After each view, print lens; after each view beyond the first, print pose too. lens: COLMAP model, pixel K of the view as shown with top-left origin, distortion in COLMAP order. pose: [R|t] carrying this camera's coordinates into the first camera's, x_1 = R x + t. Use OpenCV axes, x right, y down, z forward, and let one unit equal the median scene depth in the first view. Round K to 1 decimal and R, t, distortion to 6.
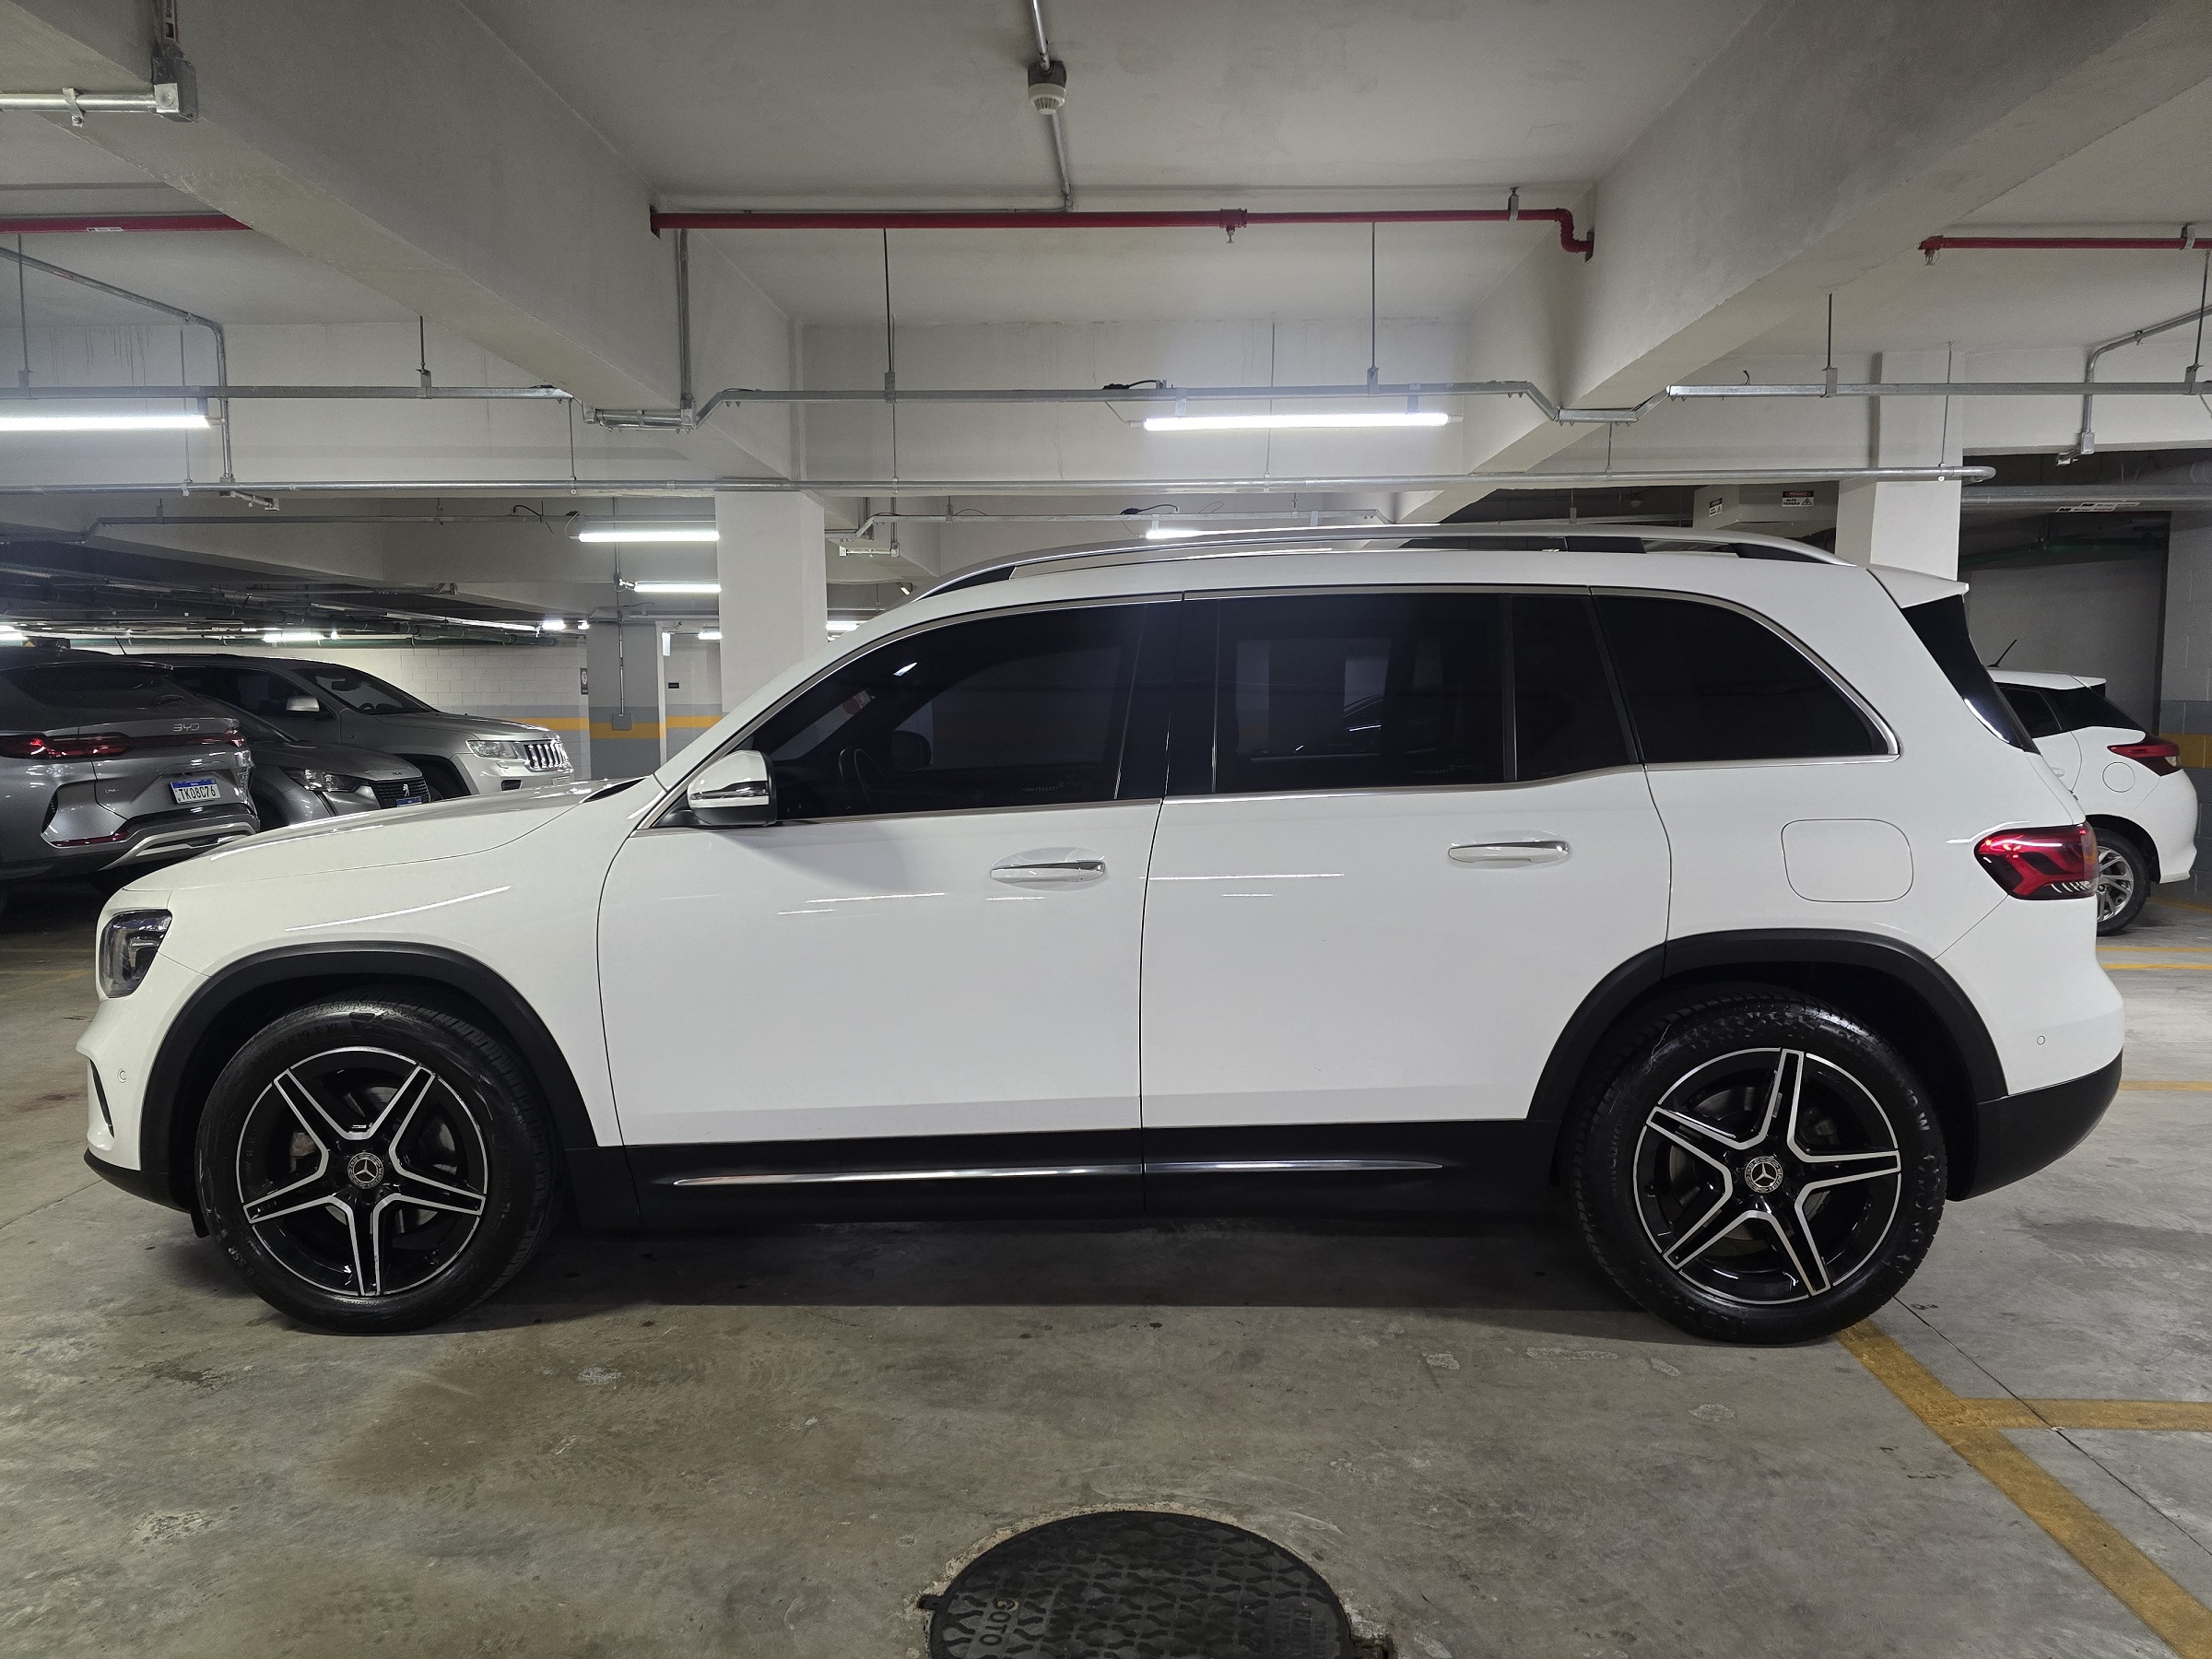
lens RADIAL K [[1488.2, 0, 1106.0], [0, 1488.2, 829.5], [0, 0, 1]] dist [0.069532, -0.065224]
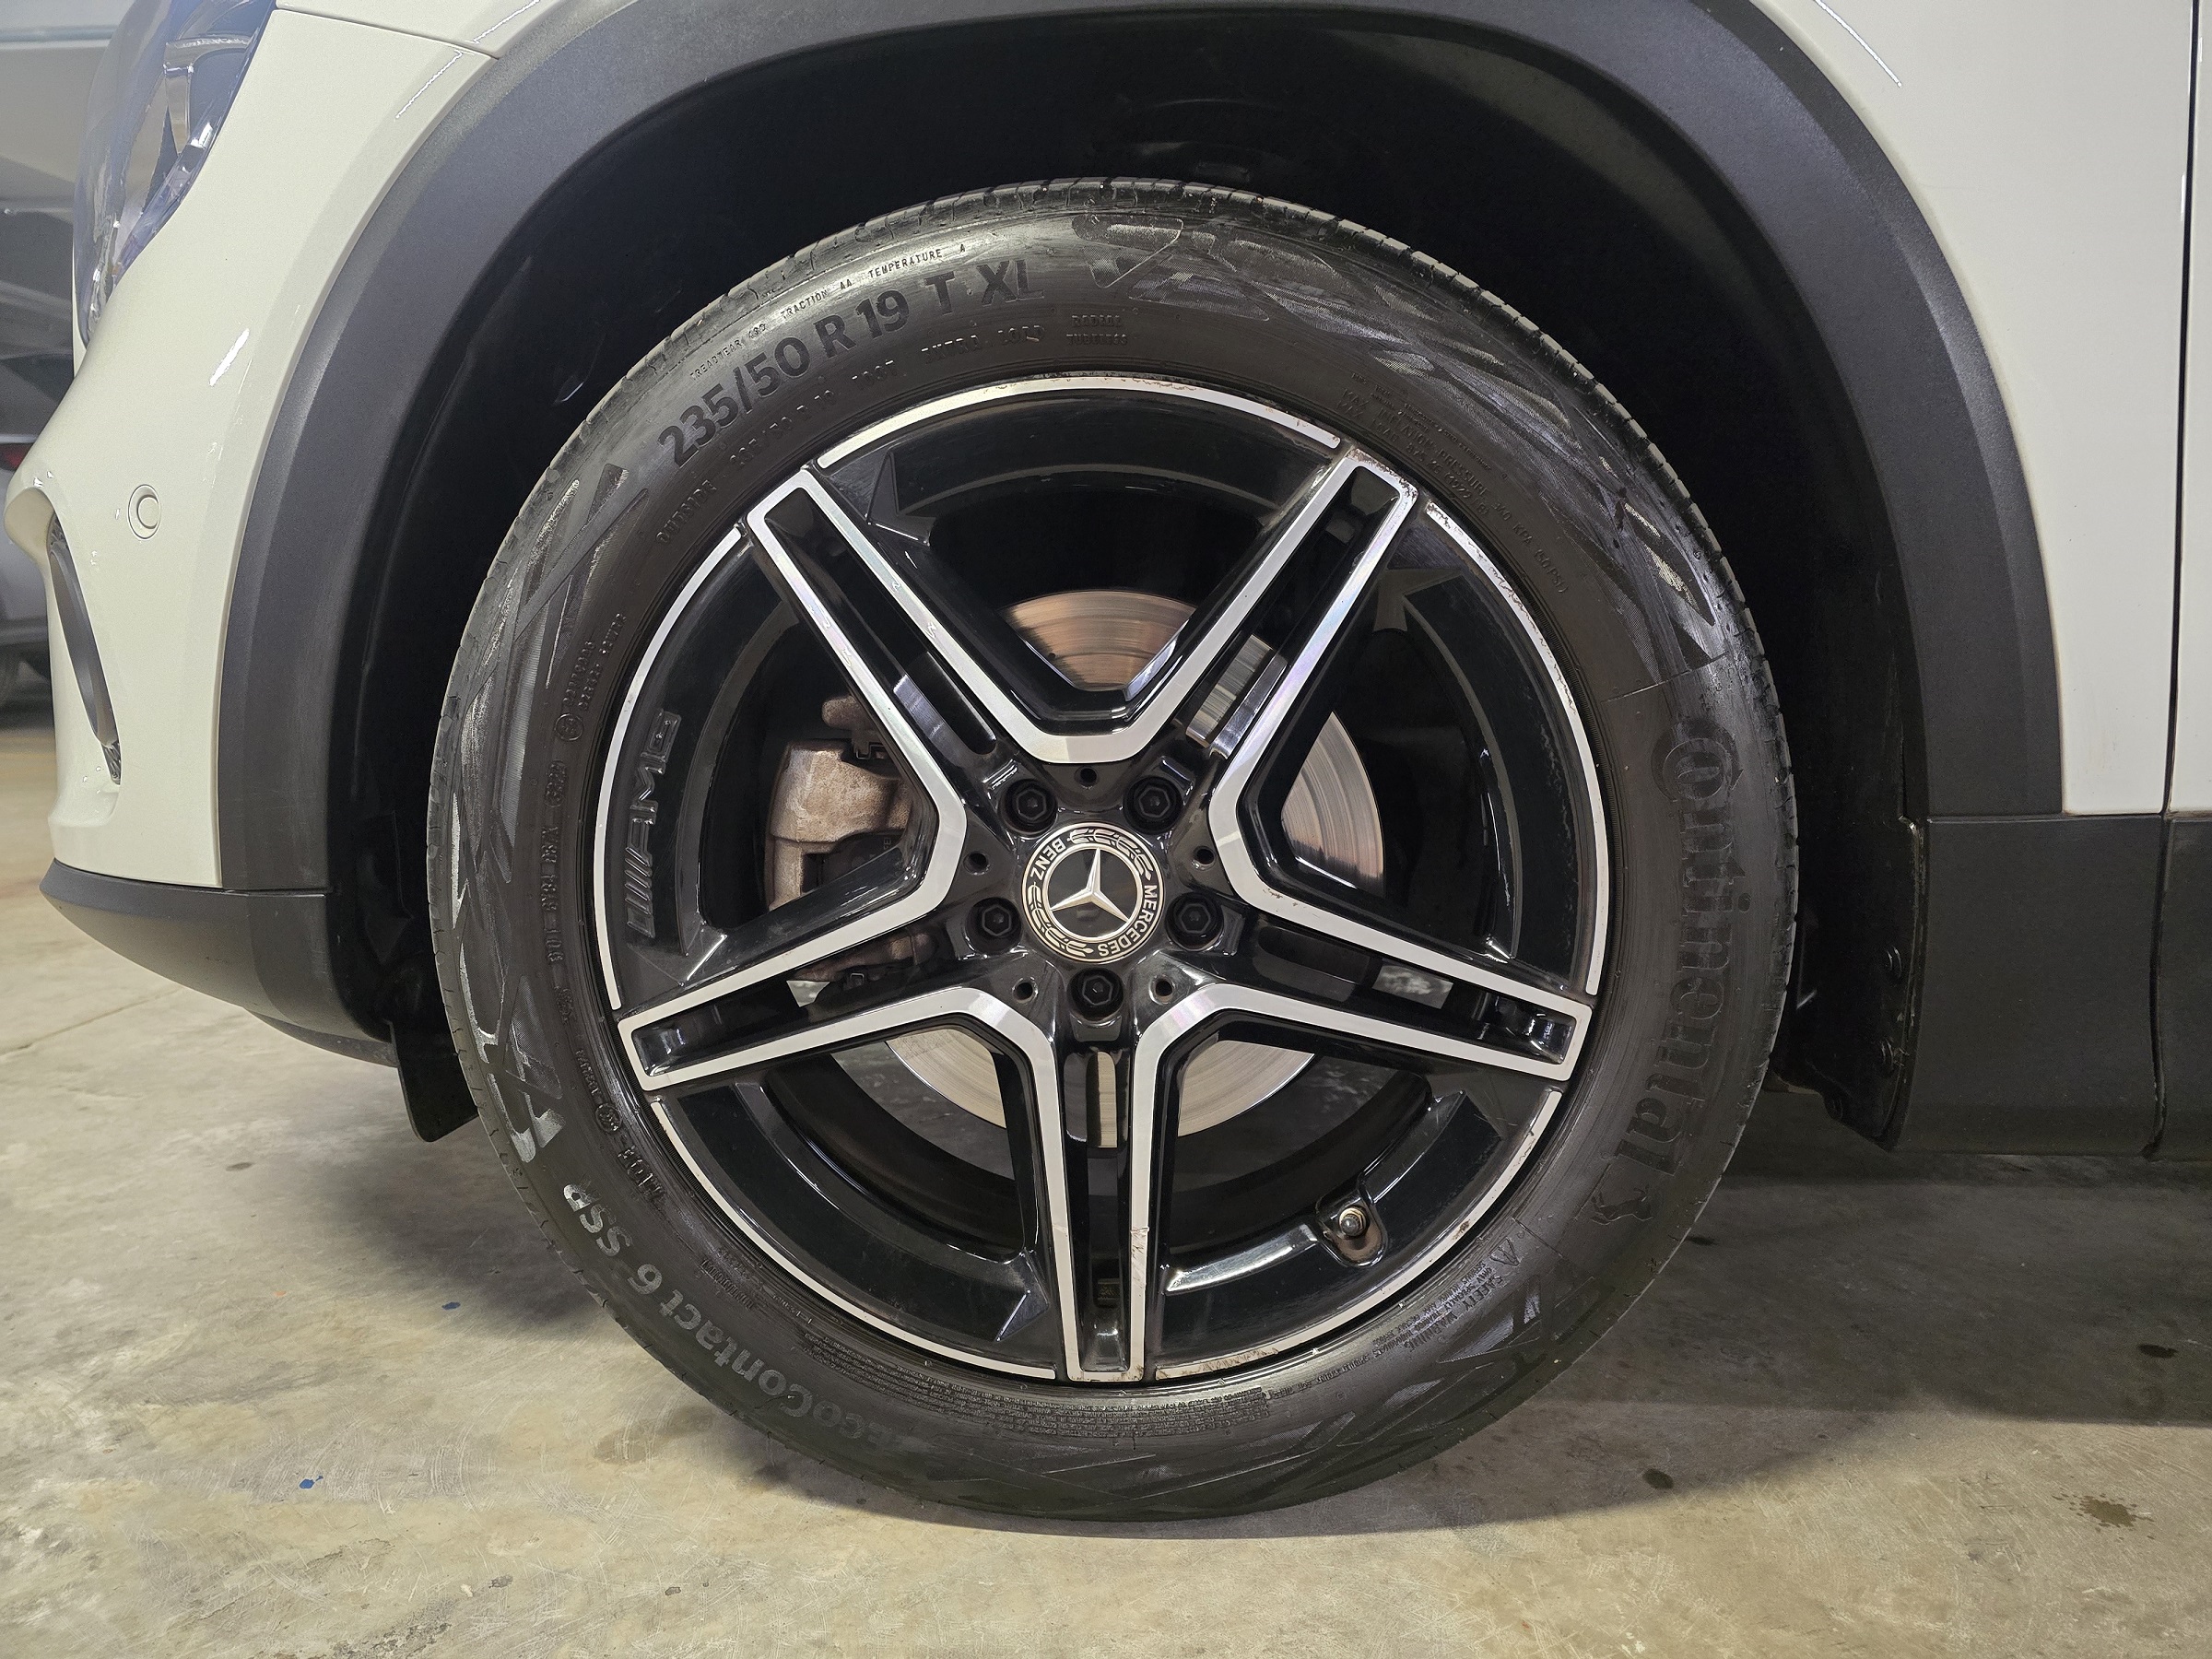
lens RADIAL K [[1486.8, 0, 1106.0], [0, 1486.8, 829.5], [0, 0, 1]] dist [0.051805, -0.043609]
pose [[0.999578, 0.015512, -0.024542, -0.482142], [-0.014294, 0.998695, 0.049030, 0.202856], [0.025271, -0.048659, 0.998496, 0.751356]]
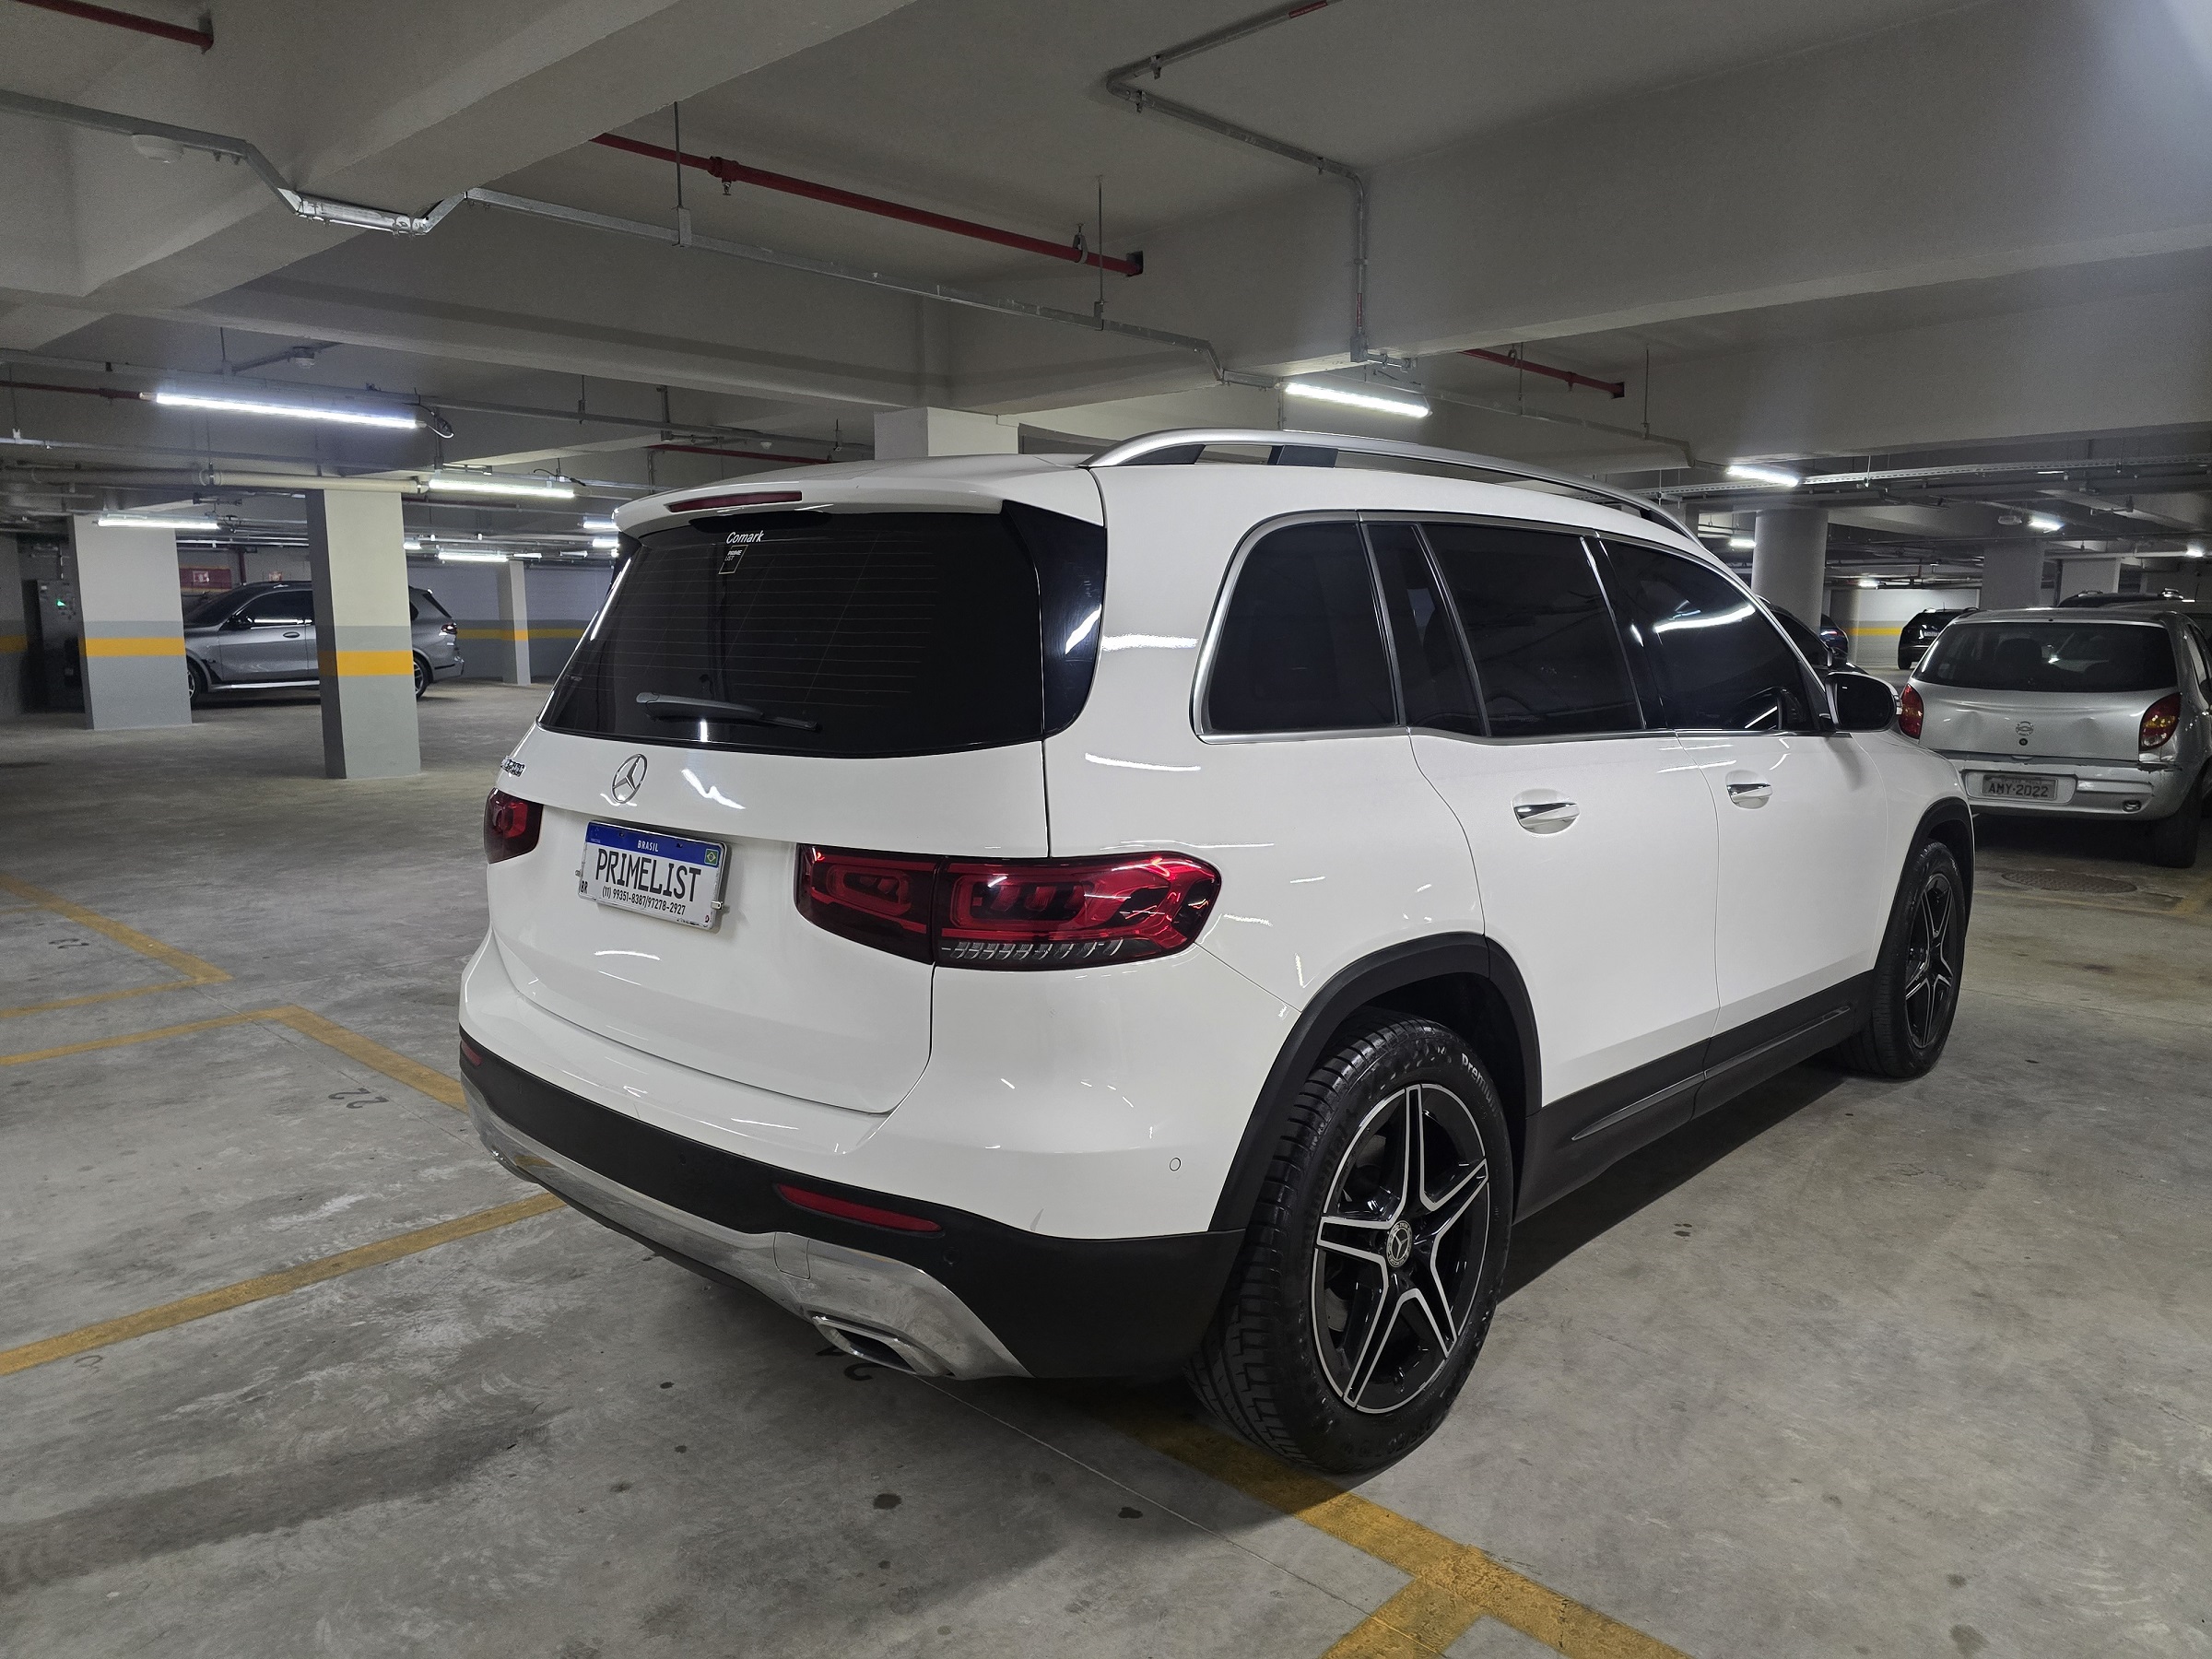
lens RADIAL K [[1486.8, 0, 1106.0], [0, 1486.8, 829.5], [0, 0, 1]] dist [0.051805, -0.043609]
pose [[-0.663713, 0.108220, -0.740117, 1.084492], [-0.063296, 0.977803, 0.199736, -0.184165], [0.745304, 0.179414, -0.642131, 1.875615]]
